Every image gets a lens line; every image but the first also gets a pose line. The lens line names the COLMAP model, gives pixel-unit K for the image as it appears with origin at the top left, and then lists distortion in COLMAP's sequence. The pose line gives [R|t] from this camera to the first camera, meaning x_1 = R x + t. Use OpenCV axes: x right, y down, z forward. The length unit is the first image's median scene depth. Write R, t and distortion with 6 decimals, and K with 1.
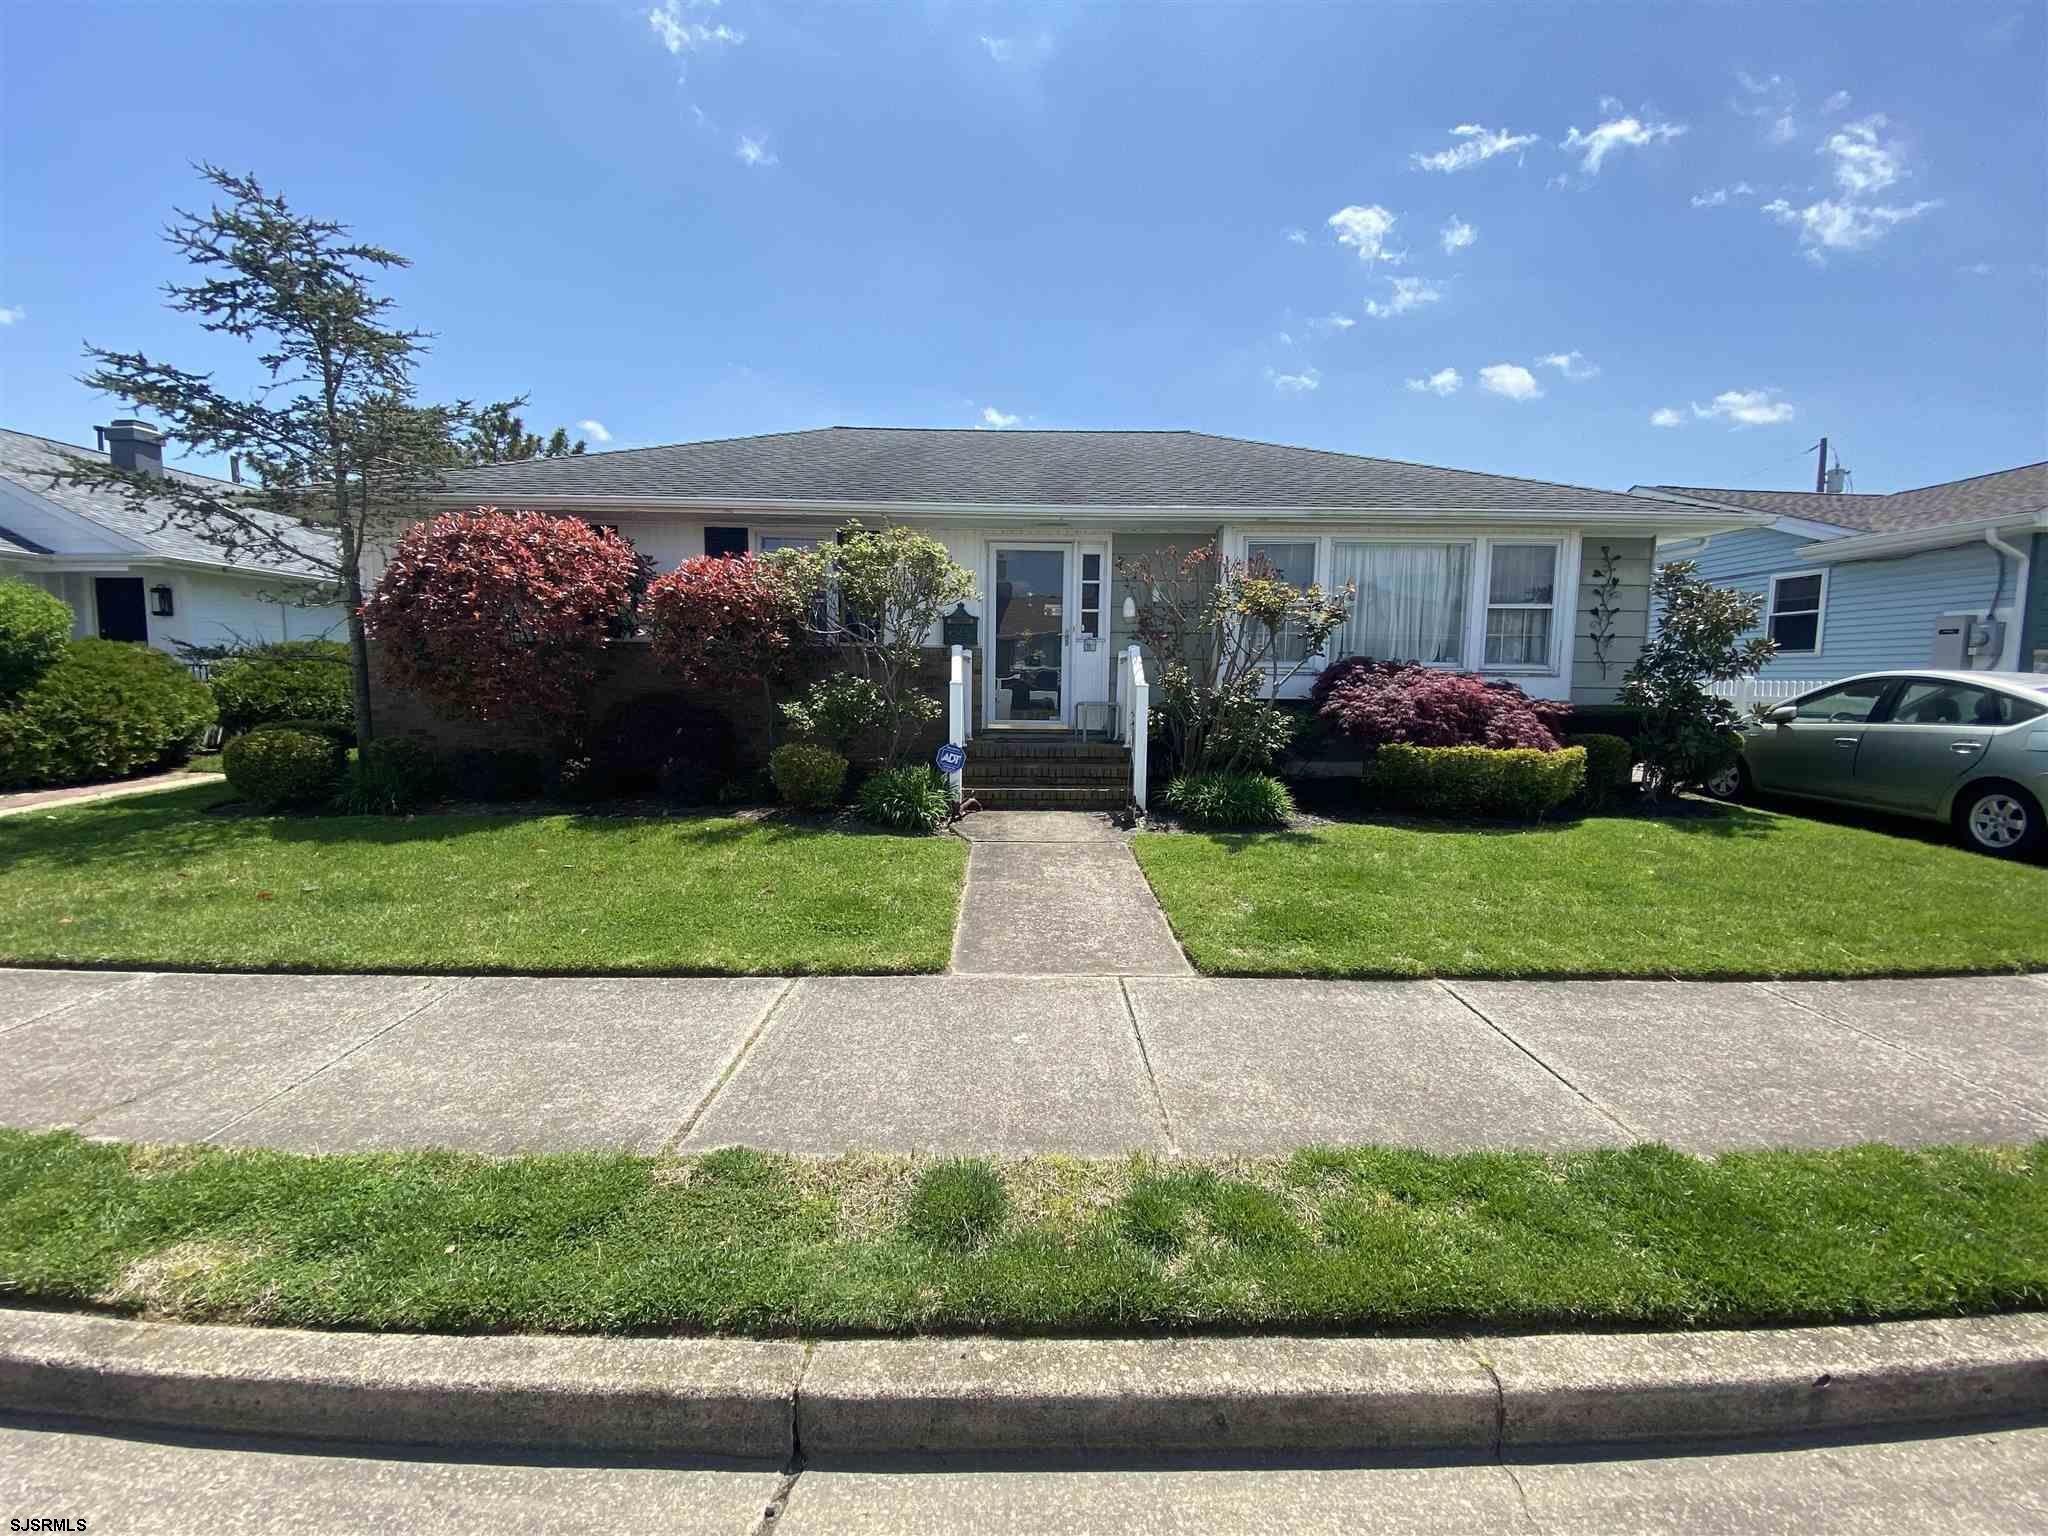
lens RADIAL K [[824.9, 0, 1017.3], [0, 824.9, 767.8], [0, 0, 1]] dist [-0.000915, -0.000514]
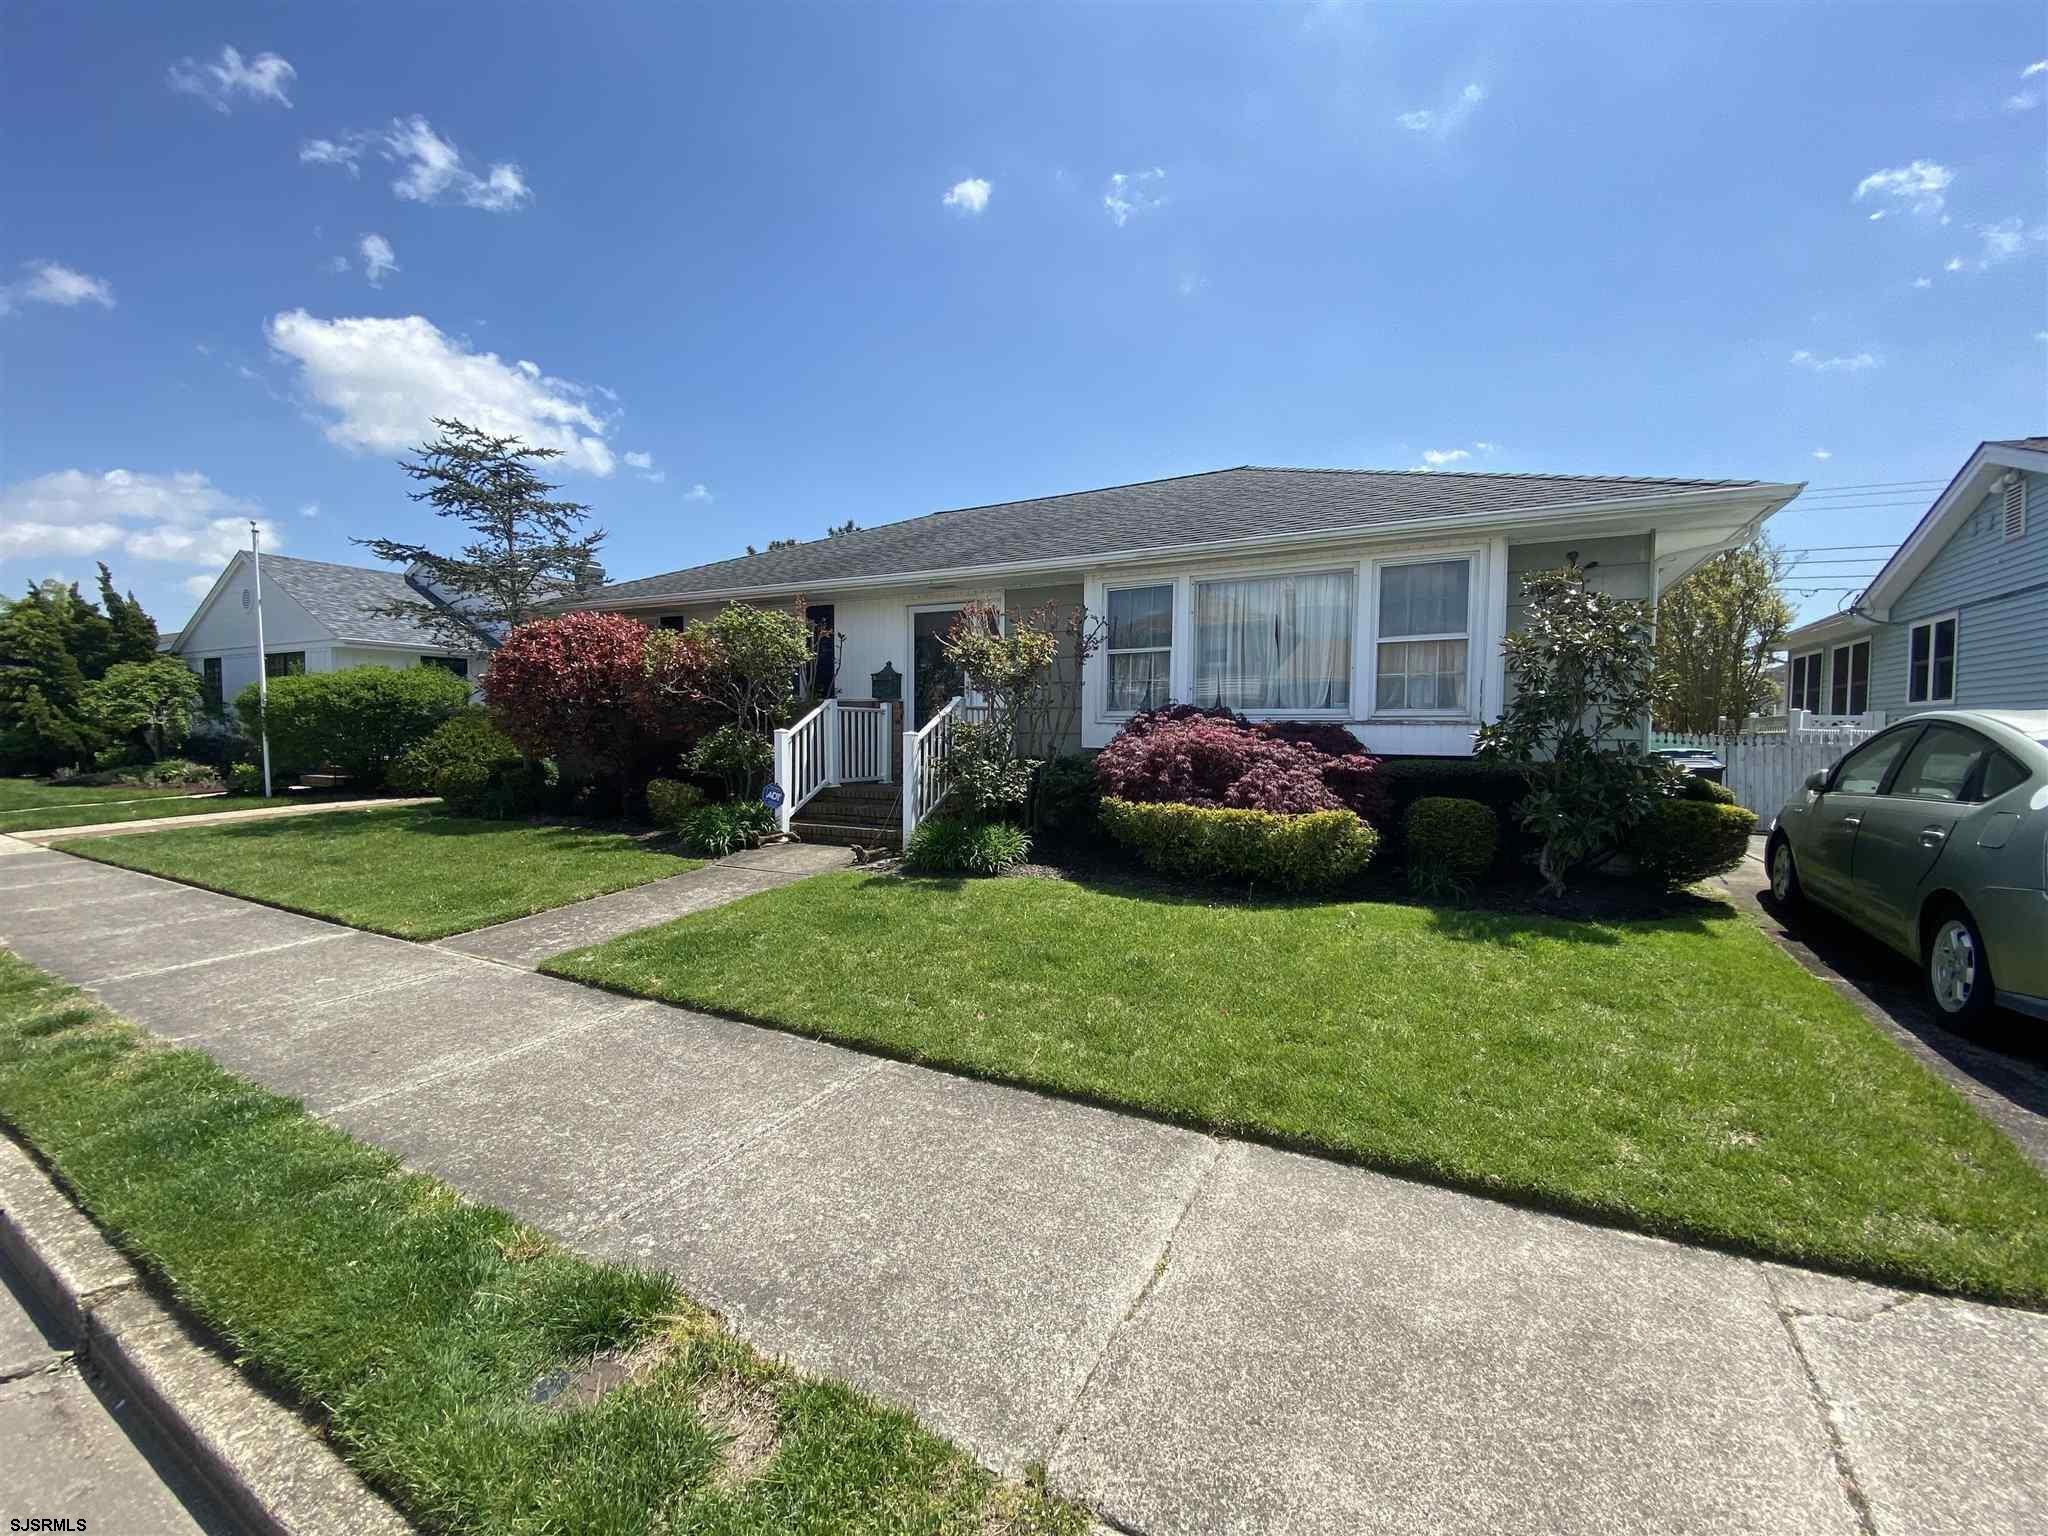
lens RADIAL K [[824.9, 0, 1017.4], [0, 824.9, 760.4], [0, 0, 1]] dist [-0.000915, -0.000514]
pose [[0.875735, 0.017174, -0.482487, 0.761083], [-0.056807, 0.996090, -0.067651, -0.002161], [0.479438, 0.086654, 0.873287, 0.148381]]
